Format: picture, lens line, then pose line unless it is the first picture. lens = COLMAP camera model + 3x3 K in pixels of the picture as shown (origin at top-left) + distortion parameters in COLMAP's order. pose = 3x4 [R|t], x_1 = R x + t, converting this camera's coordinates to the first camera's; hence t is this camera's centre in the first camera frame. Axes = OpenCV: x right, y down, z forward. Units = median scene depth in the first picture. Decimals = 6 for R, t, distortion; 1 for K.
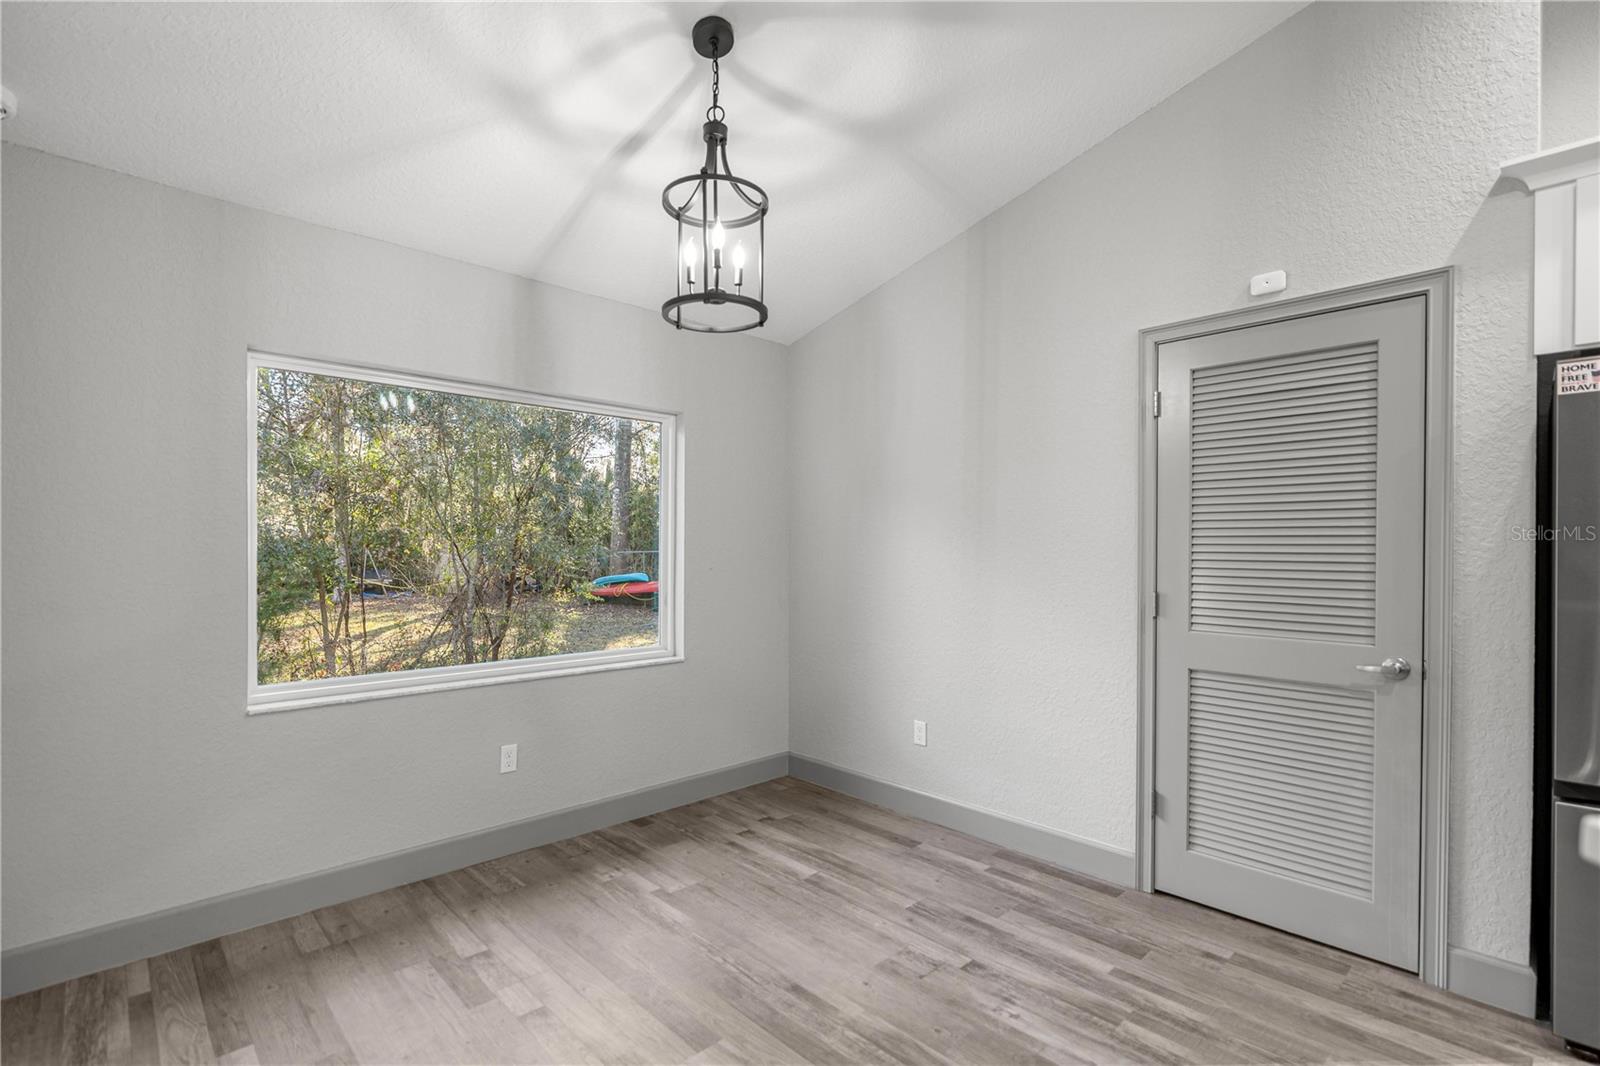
lens RADIAL K [[735.4, 0, 799.9], [0, 735.4, 548.6], [0, 0, 1]] dist [-0.000594, 0.000553]
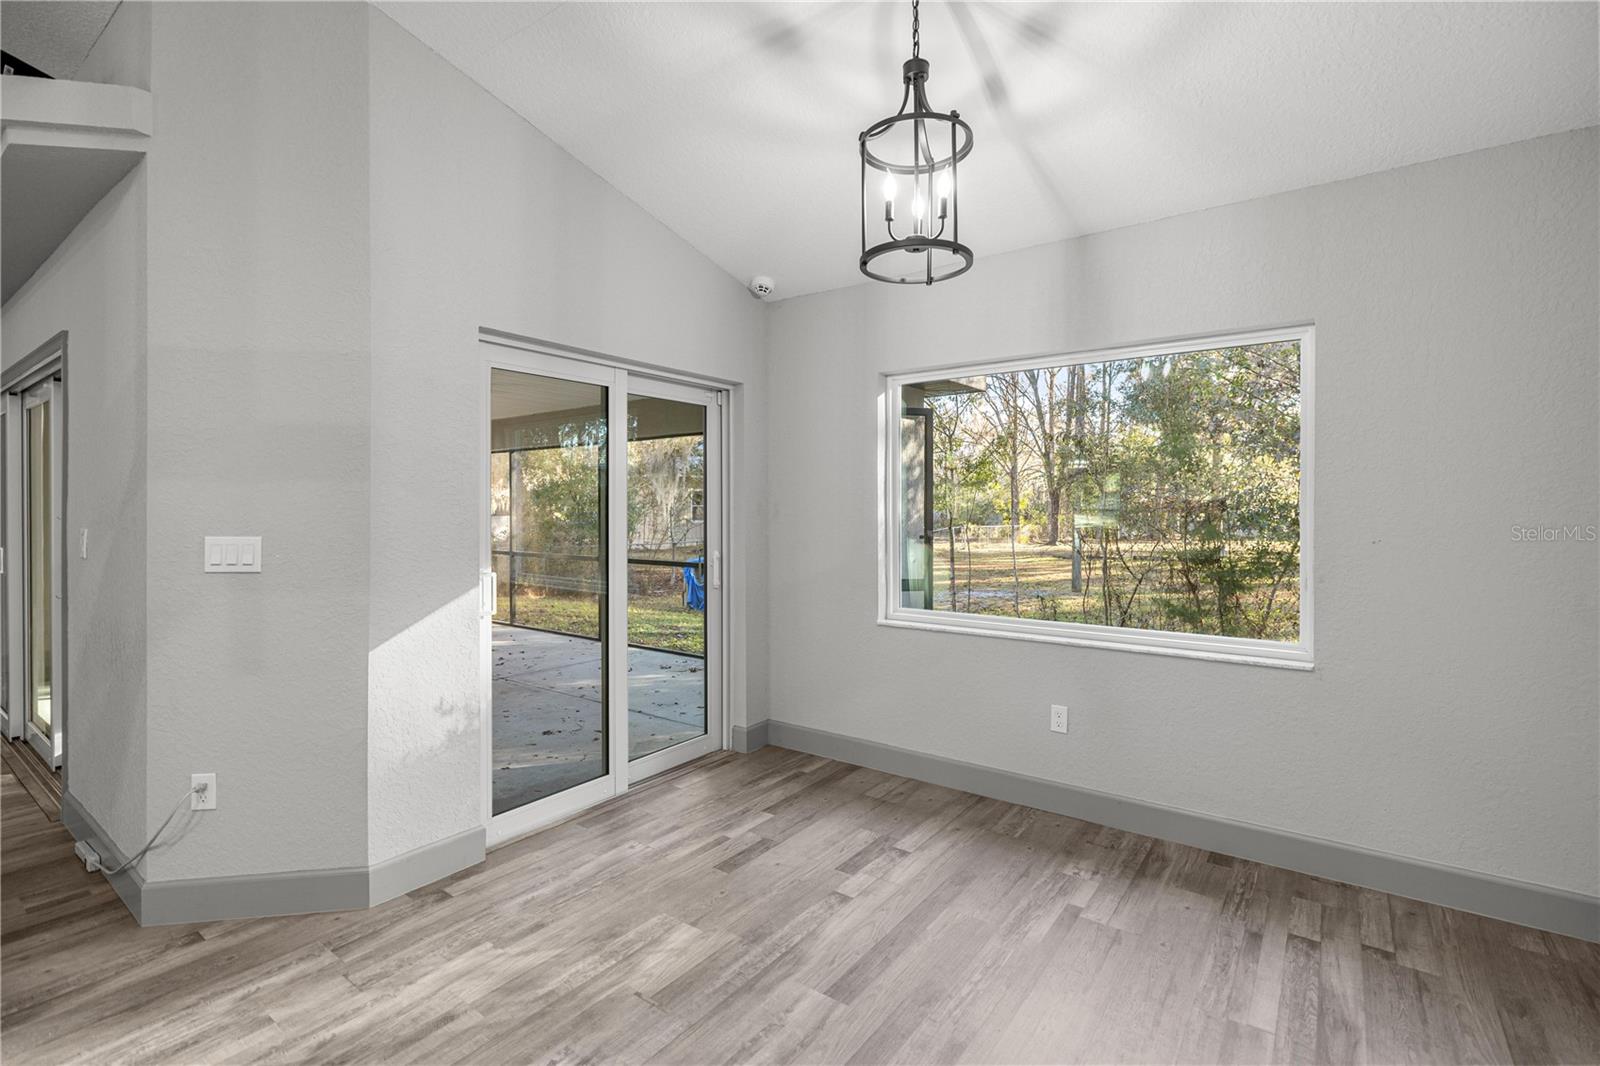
lens RADIAL K [[735.4, 0, 807.5], [0, 735.4, 522.5], [0, 0, 1]] dist [-0.000594, 0.000553]
pose [[0.176875, 0.011372, -0.984168, 0.577325], [-0.000237, 0.999934, 0.011512, 0.006752], [0.984233, -0.001803, 0.176866, 0.529007]]
